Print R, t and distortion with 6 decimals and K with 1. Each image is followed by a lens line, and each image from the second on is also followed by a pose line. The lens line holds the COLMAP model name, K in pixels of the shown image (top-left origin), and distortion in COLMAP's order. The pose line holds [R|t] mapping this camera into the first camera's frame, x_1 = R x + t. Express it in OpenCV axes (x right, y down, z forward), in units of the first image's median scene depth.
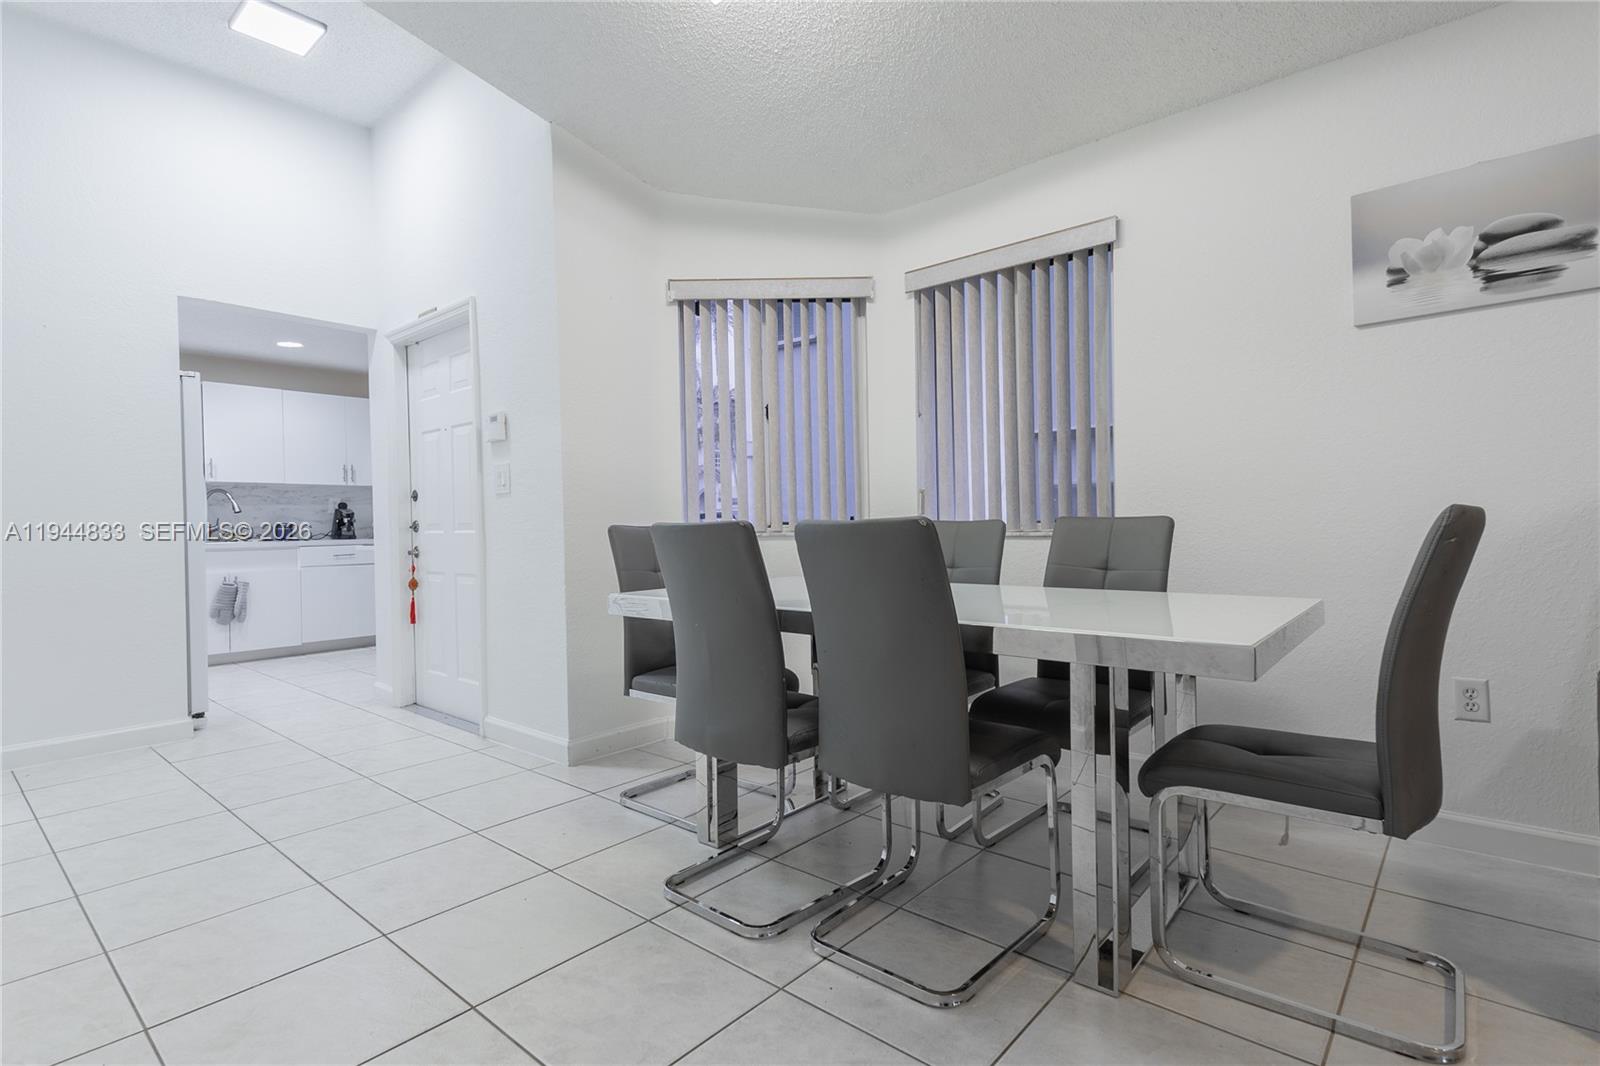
lens RADIAL K [[782.1, 0, 800.0], [0, 782.1, 533.0], [0, 0, 1]] dist [0.029674, -0.009503]
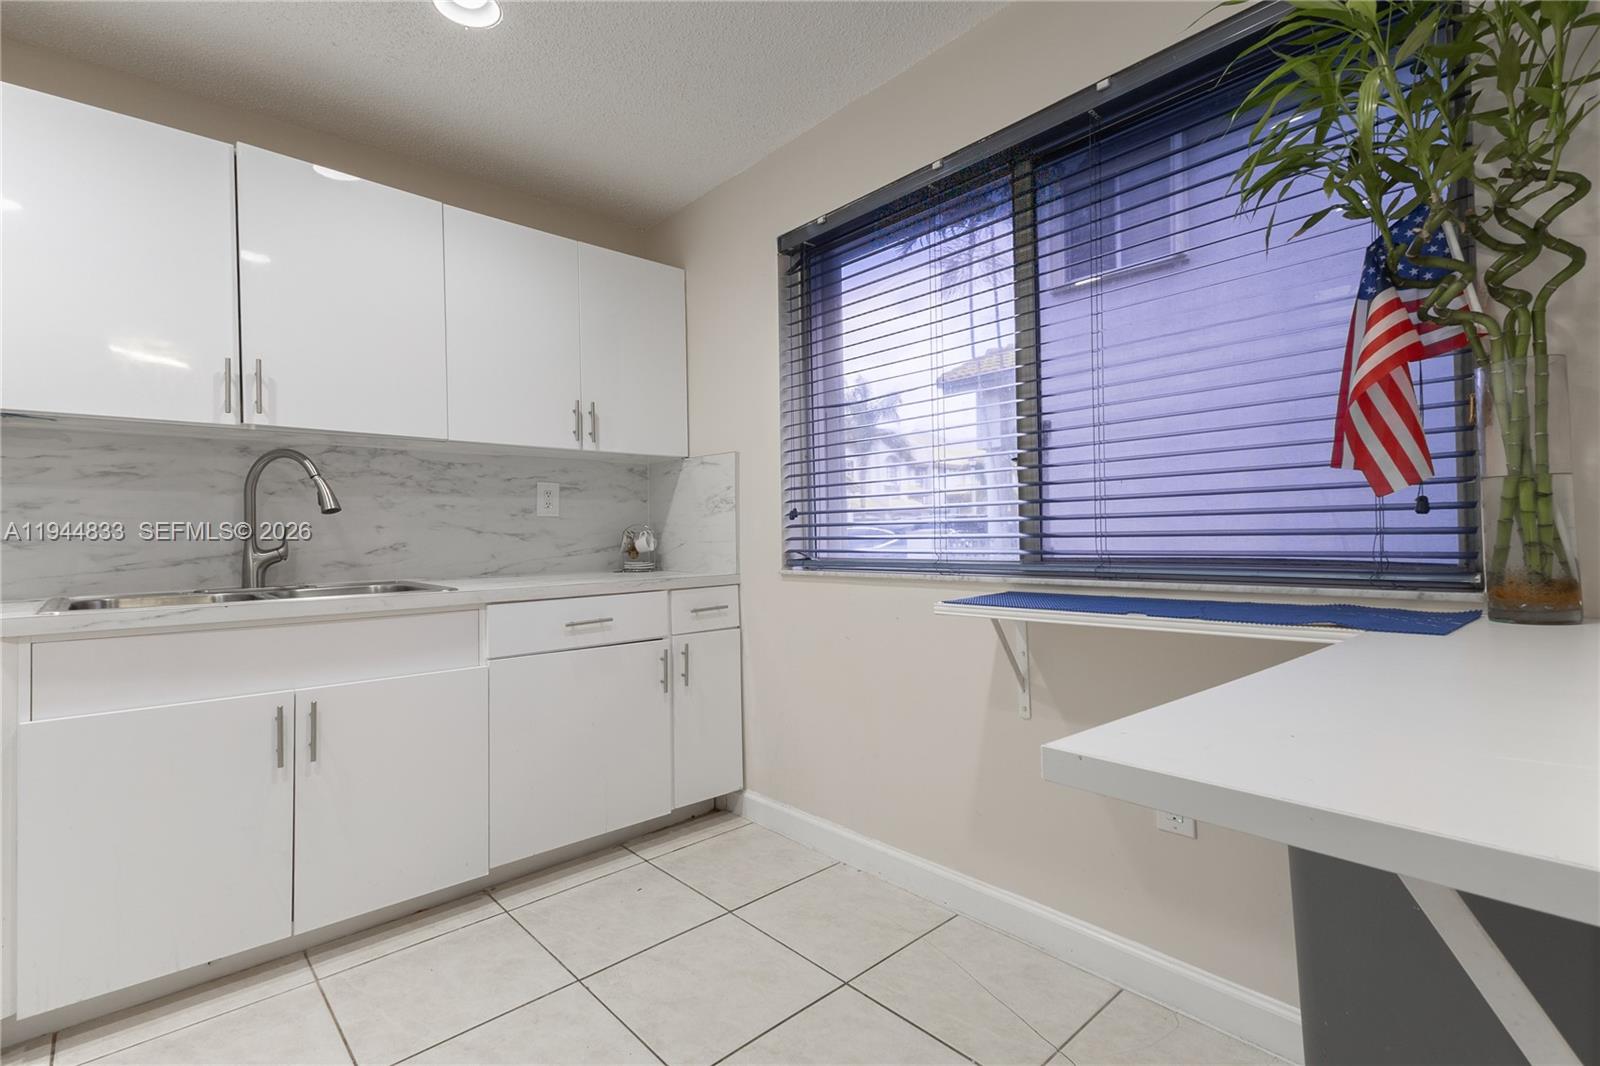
lens RADIAL K [[733.7, 0, 800.0], [0, 733.7, 533.0], [0, 0, 1]] dist [0.022021, -0.000770]
pose [[0.993929, -0.003983, -0.109948, -0.788521], [0.002005, 0.999834, -0.018094, -0.016028], [0.110002, 0.017764, 0.993773, 1.181521]]
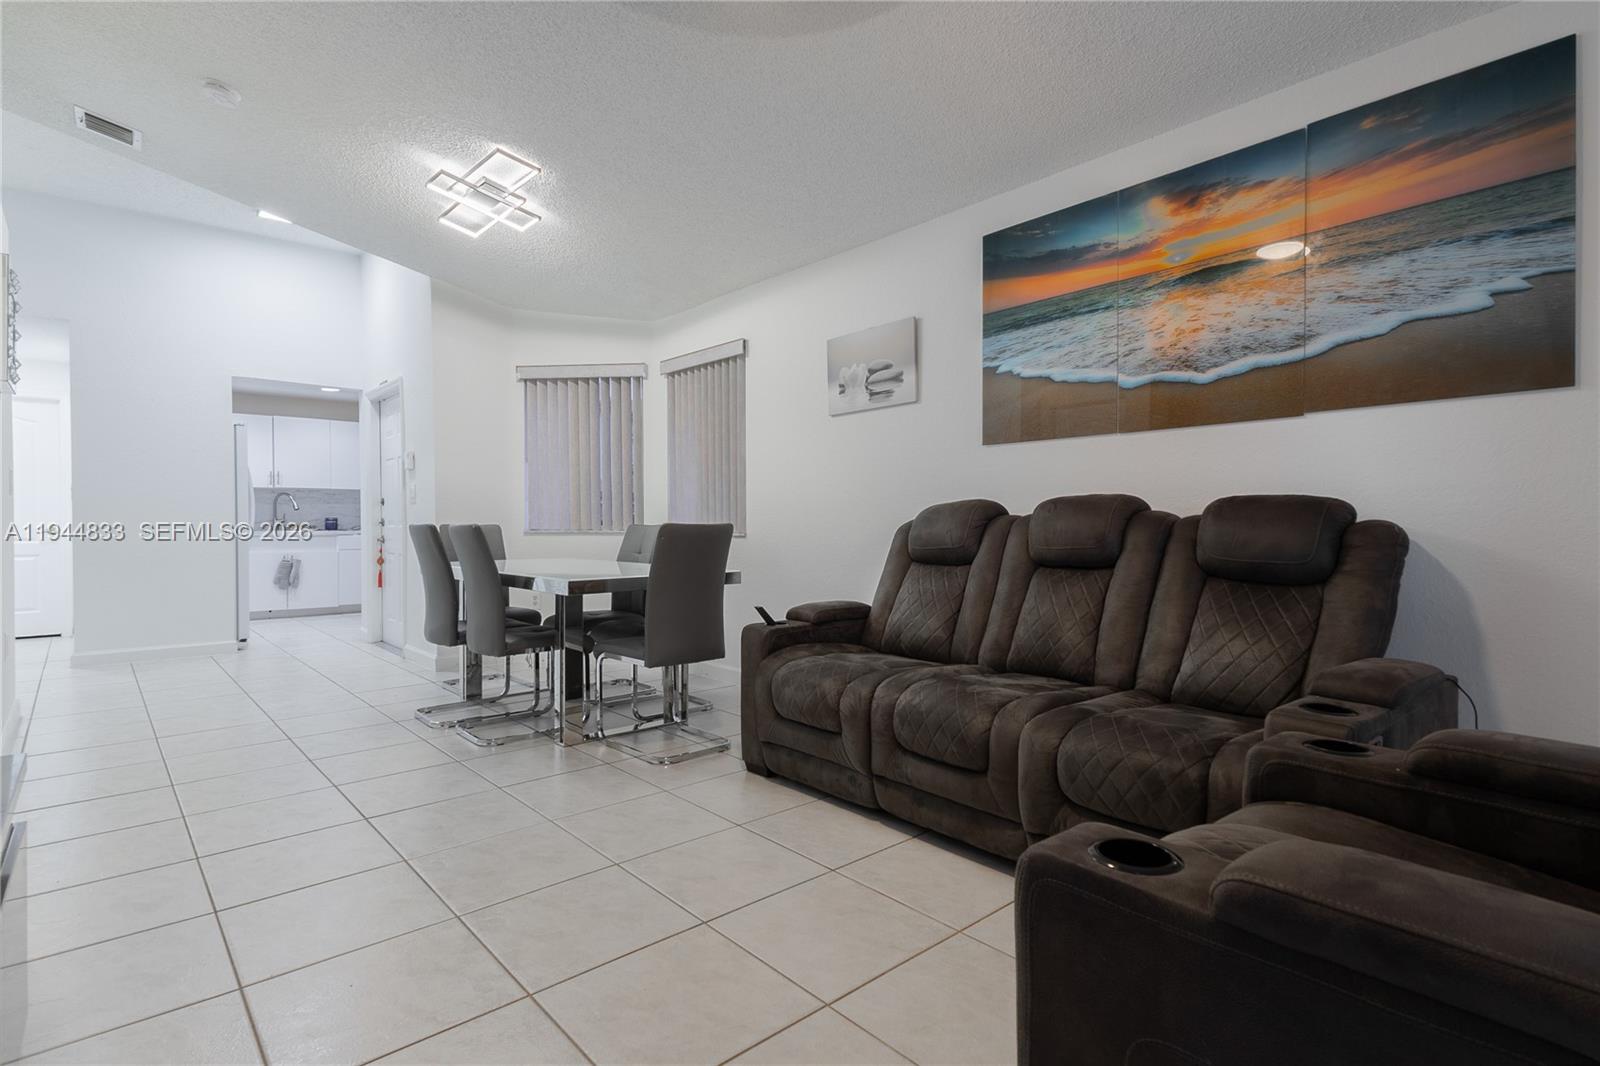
lens RADIAL K [[782.1, 0, 800.0], [0, 782.1, 533.0], [0, 0, 1]] dist [0.029674, -0.009503]
pose [[0.992894, 0.017643, -0.117686, 0.575018], [-0.017474, 0.999844, 0.002474, -0.006543], [0.117711, -0.000400, 0.993048, -0.473842]]
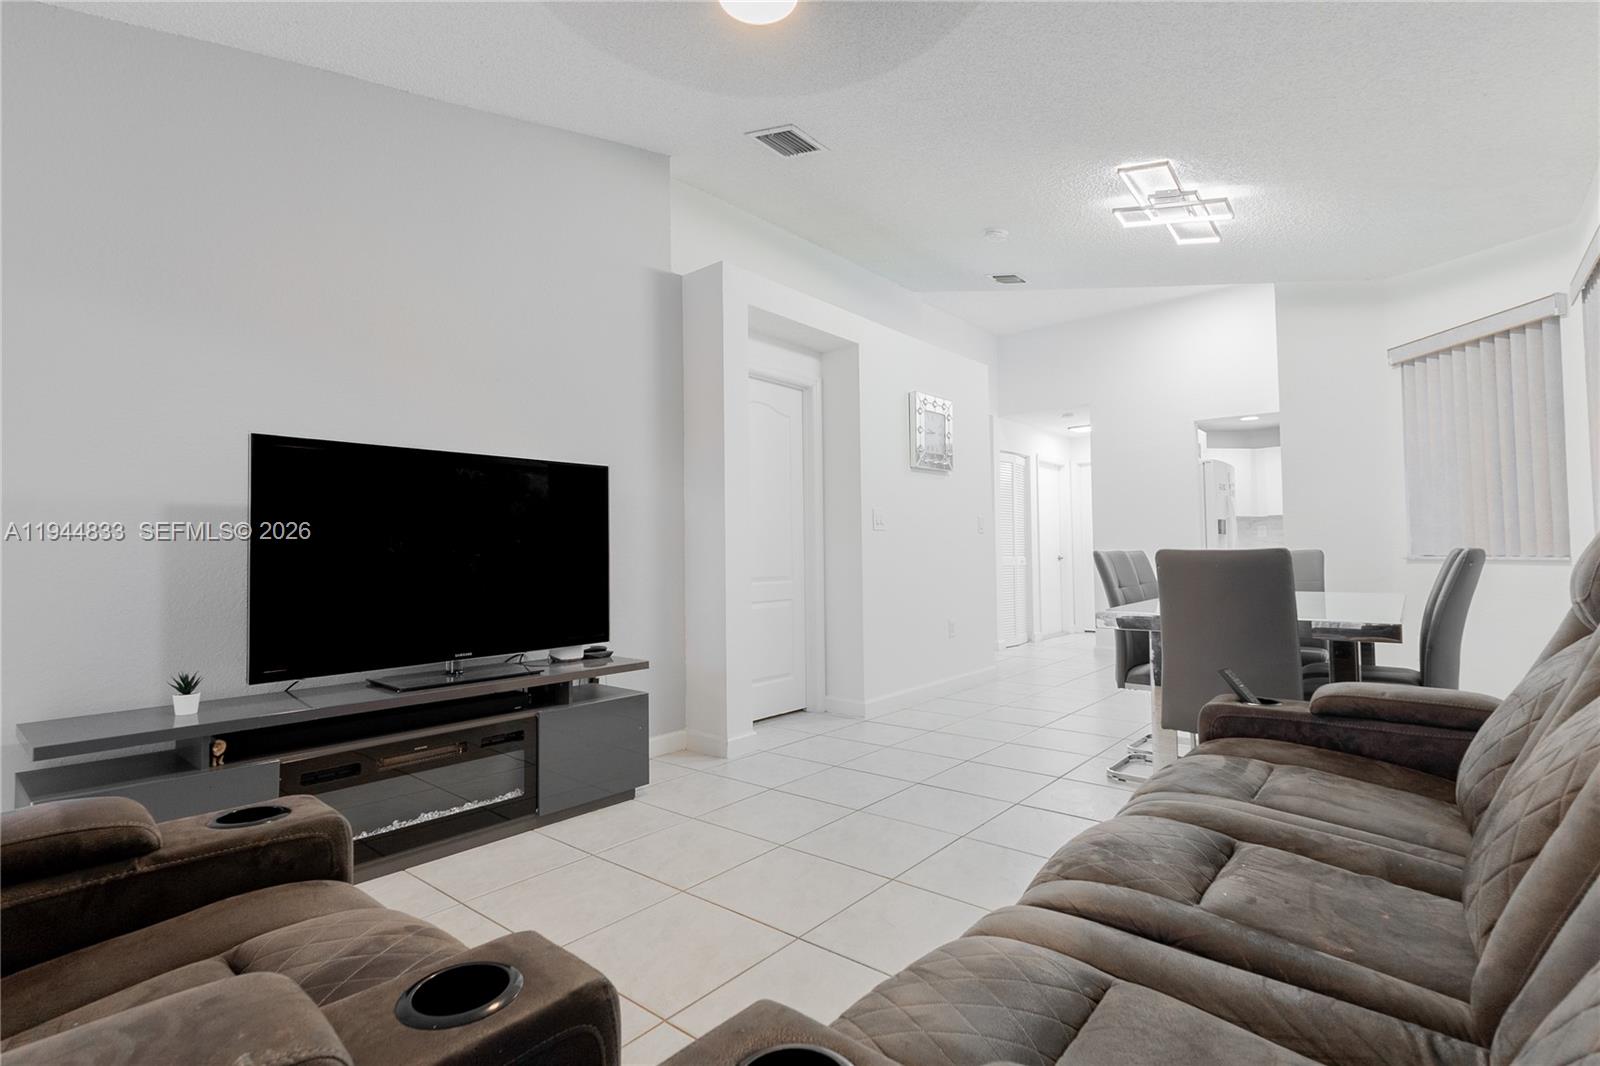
lens RADIAL K [[782.1, 0, 800.0], [0, 782.1, 533.0], [0, 0, 1]] dist [0.029674, -0.009503]
pose [[0.025429, -0.010920, -0.999617, 1.039415], [-0.000554, 0.999940, -0.010937, -0.020742], [0.999676, 0.000832, 0.025421, 0.052161]]
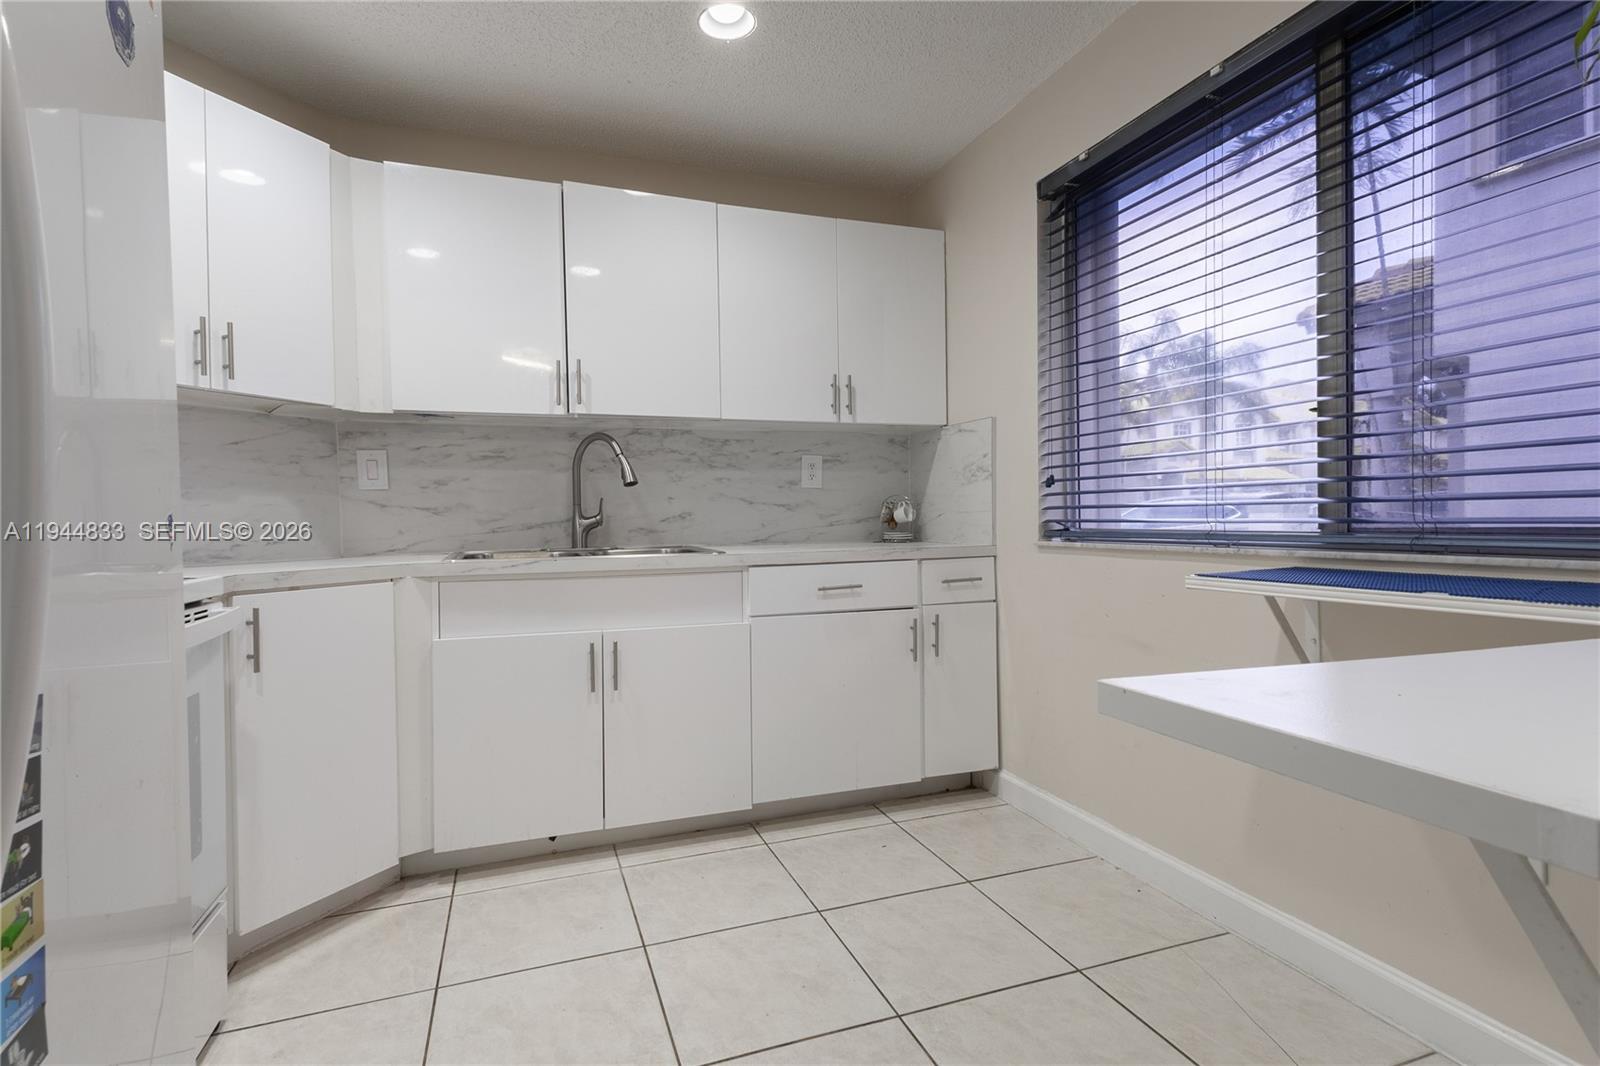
lens RADIAL K [[782.1, 0, 800.0], [0, 782.1, 533.0], [0, 0, 1]] dist [0.029674, -0.009503]
pose [[0.876105, 0.009014, -0.482037, -0.729289], [-0.003285, 0.999914, 0.012728, -0.008734], [0.482110, -0.009568, 0.876058, 1.157258]]
